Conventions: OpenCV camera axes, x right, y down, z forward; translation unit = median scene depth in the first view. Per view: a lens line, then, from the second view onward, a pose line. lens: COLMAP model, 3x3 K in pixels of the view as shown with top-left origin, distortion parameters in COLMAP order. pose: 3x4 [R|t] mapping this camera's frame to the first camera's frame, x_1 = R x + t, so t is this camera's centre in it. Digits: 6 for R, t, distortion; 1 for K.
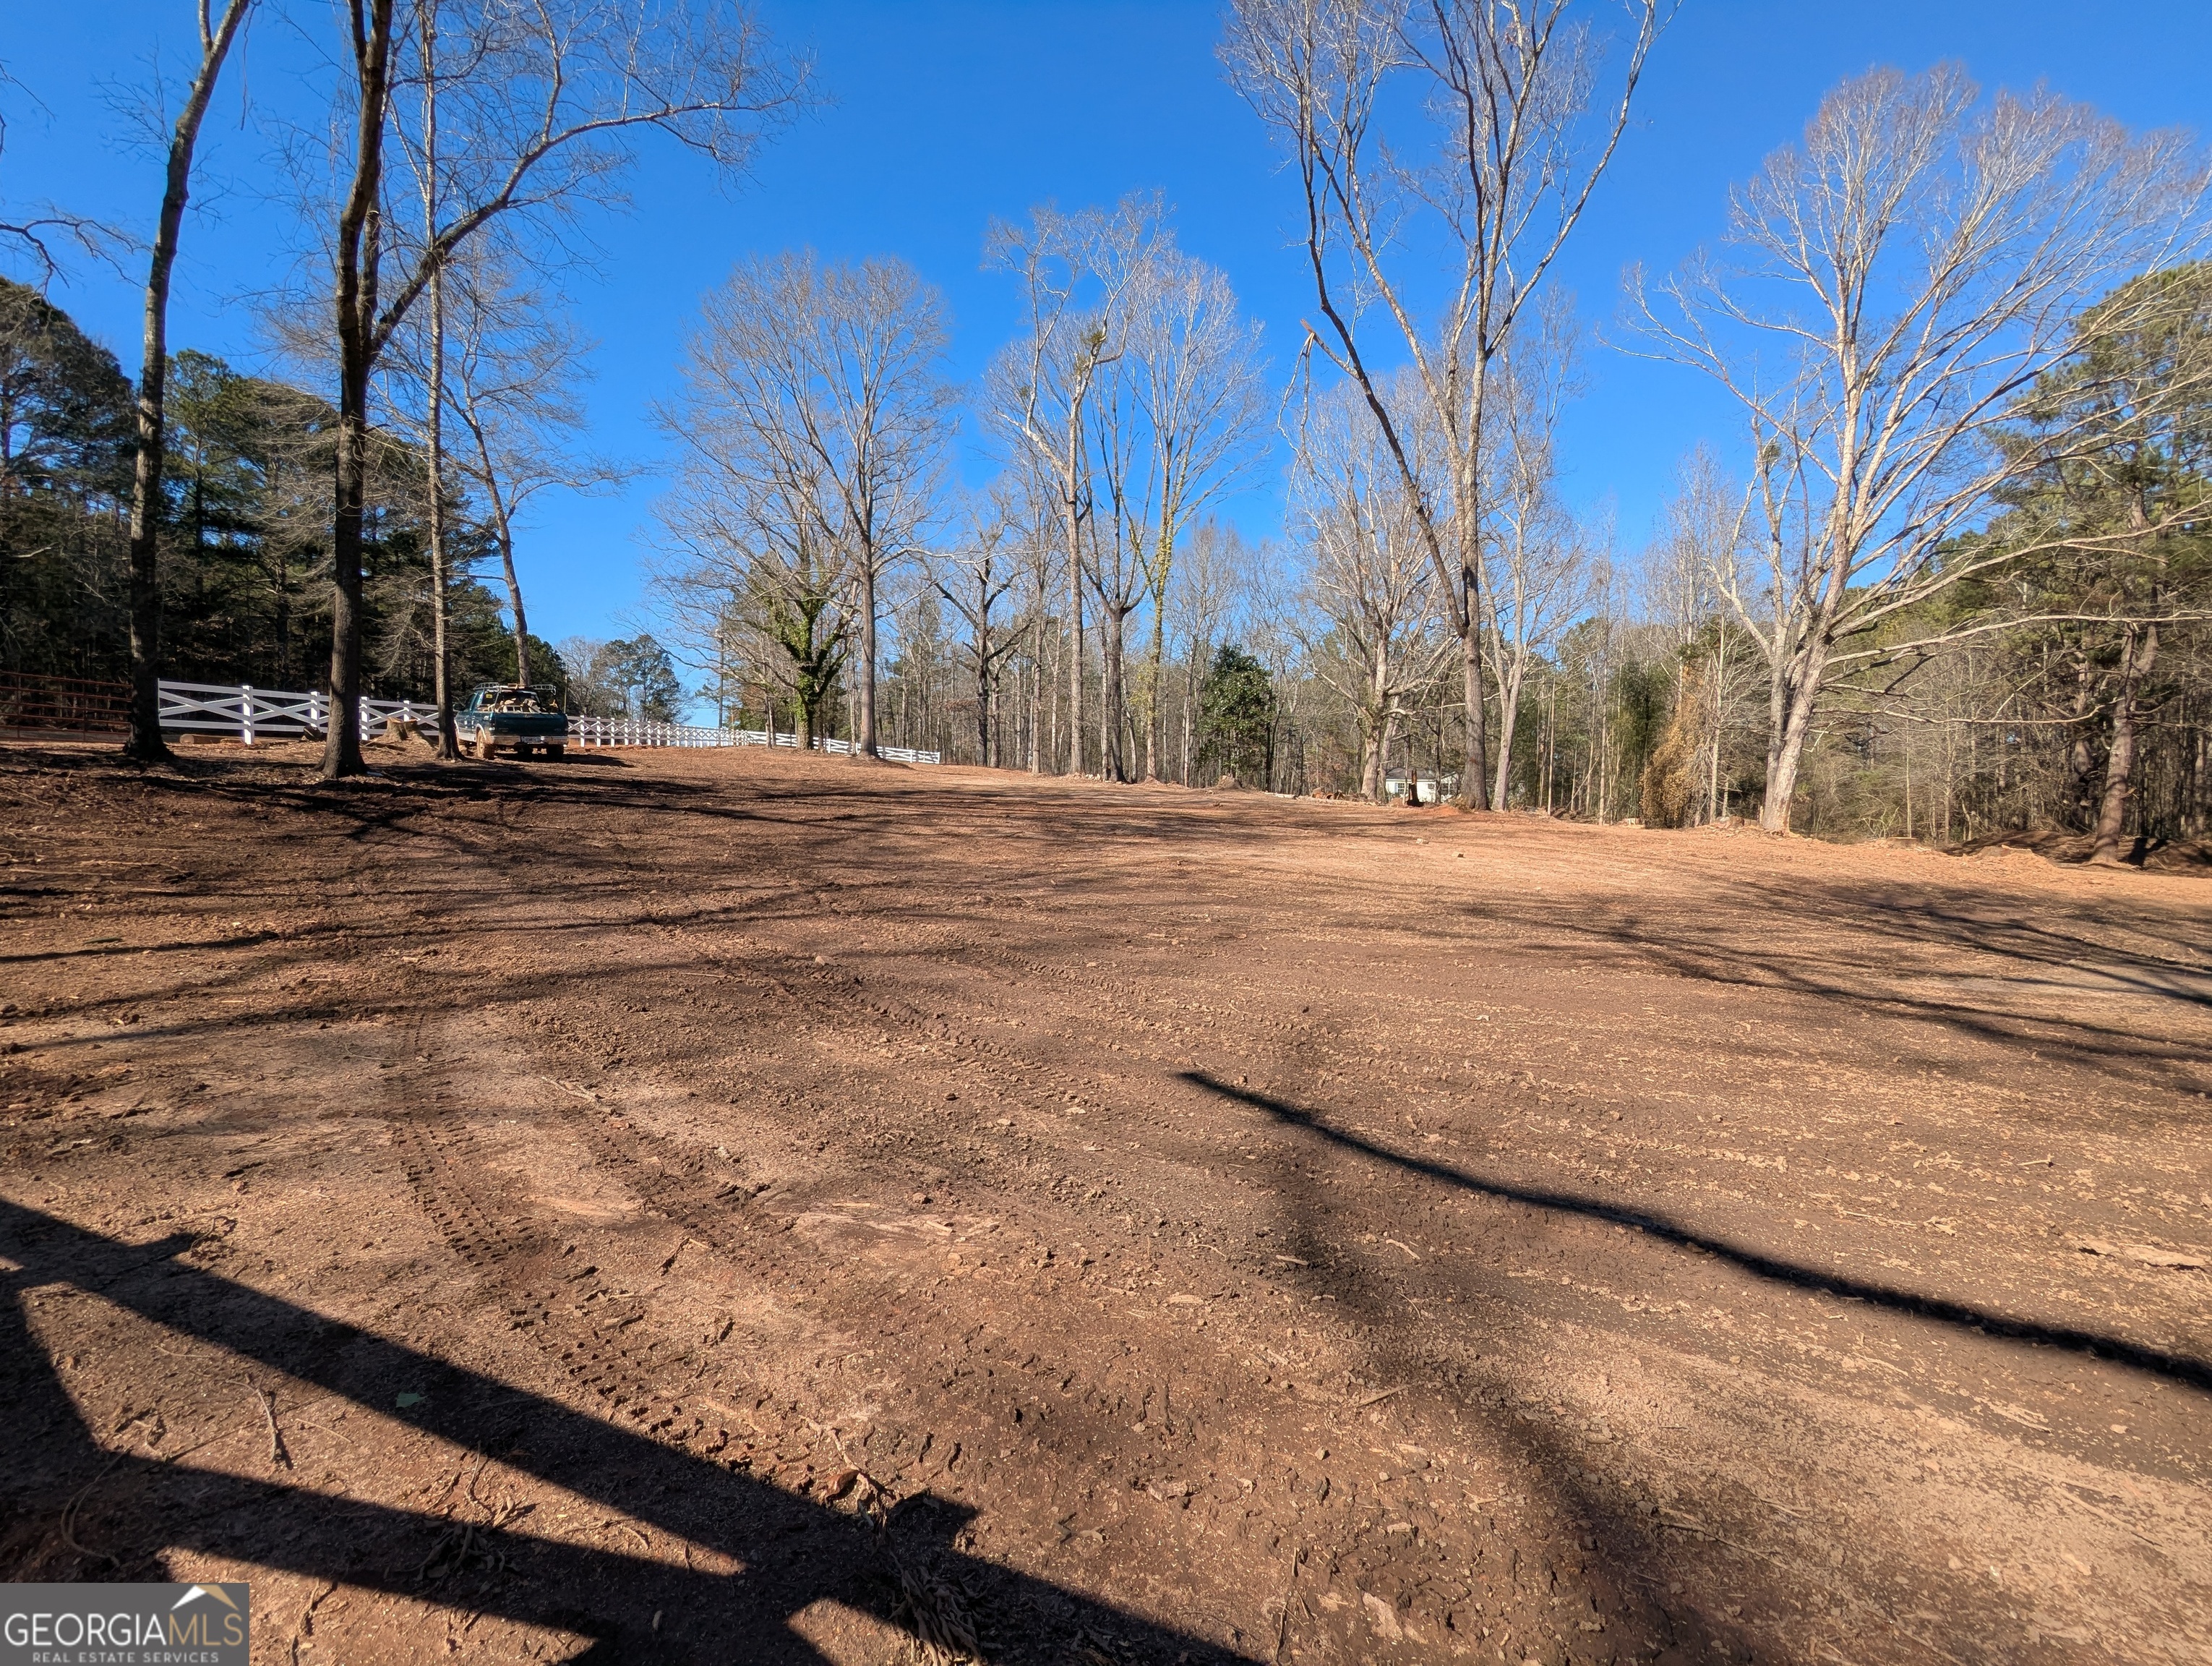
lens RADIAL K [[1050.4, 0, 1048.9], [0, 1050.4, 841.0], [0, 0, 1]] dist [-0.013517, 0.004231]
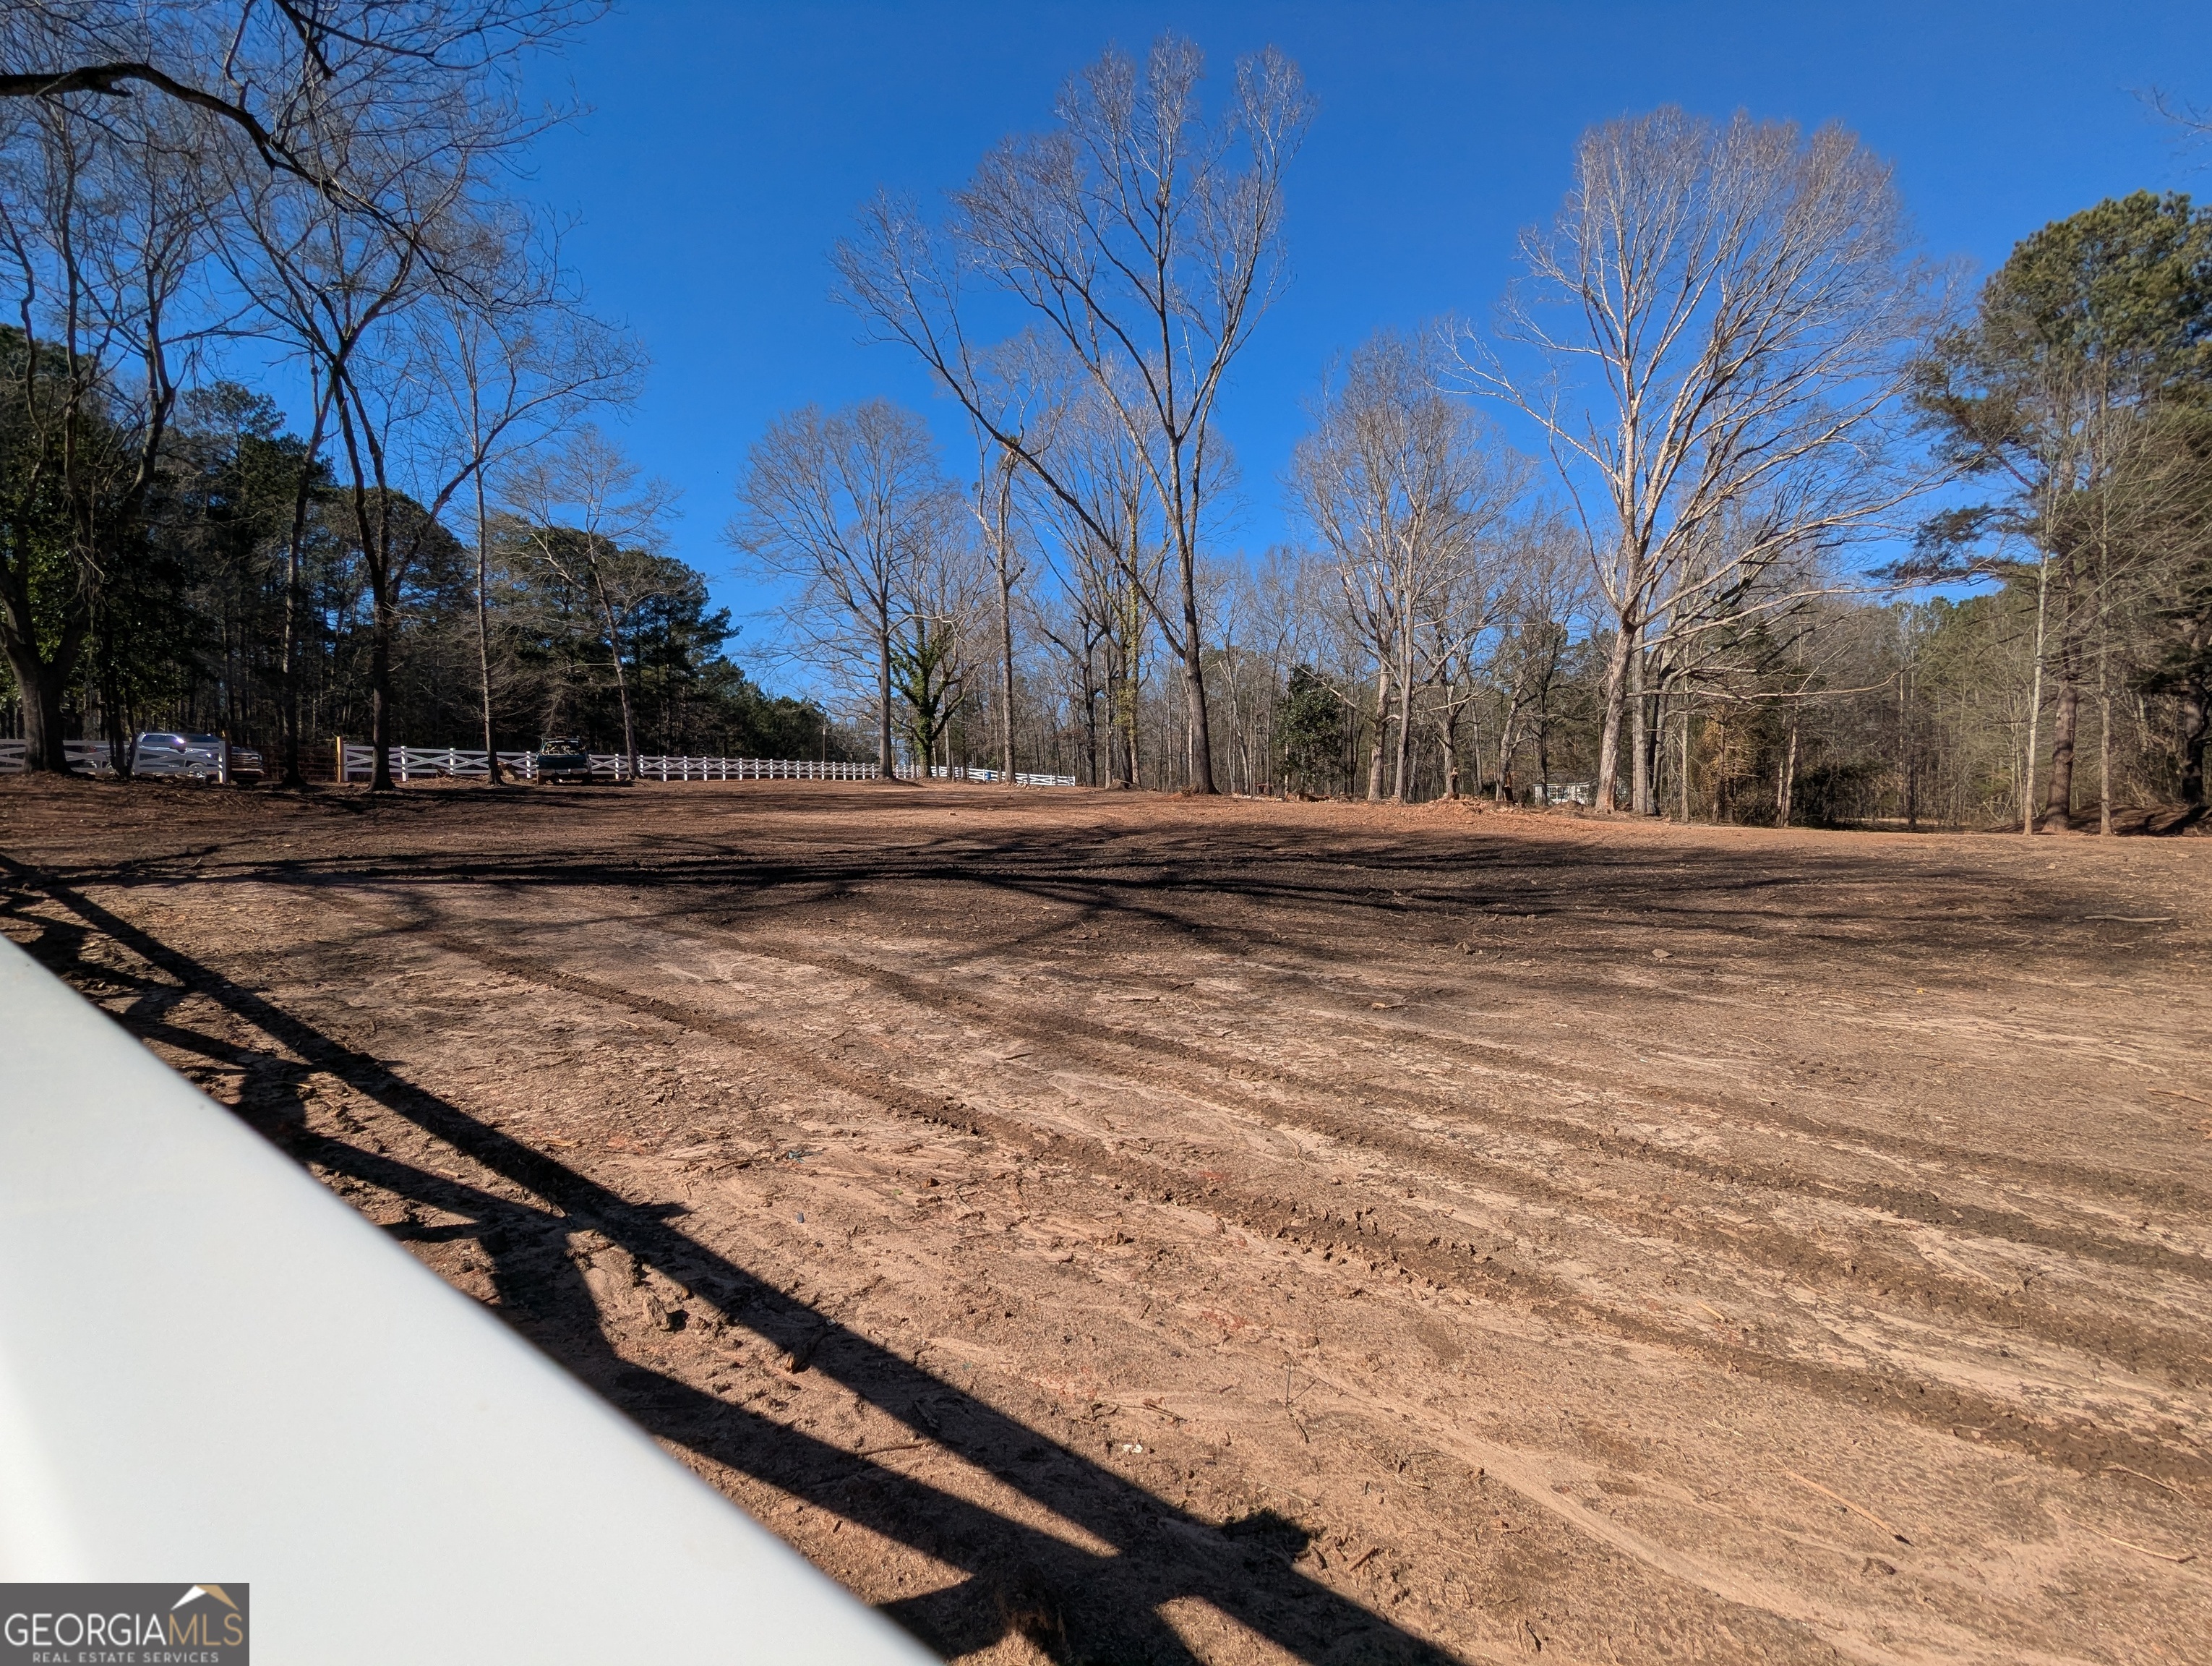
lens RADIAL K [[1050.4, 0, 1094.7], [0, 1050.4, 843.1], [0, 0, 1]] dist [-0.013517, 0.004231]
pose [[0.947509, -0.023569, -0.318858, 0.496618], [0.015470, 0.999491, -0.027907, 0.044164], [0.319354, 0.021509, 0.947391, -0.168233]]
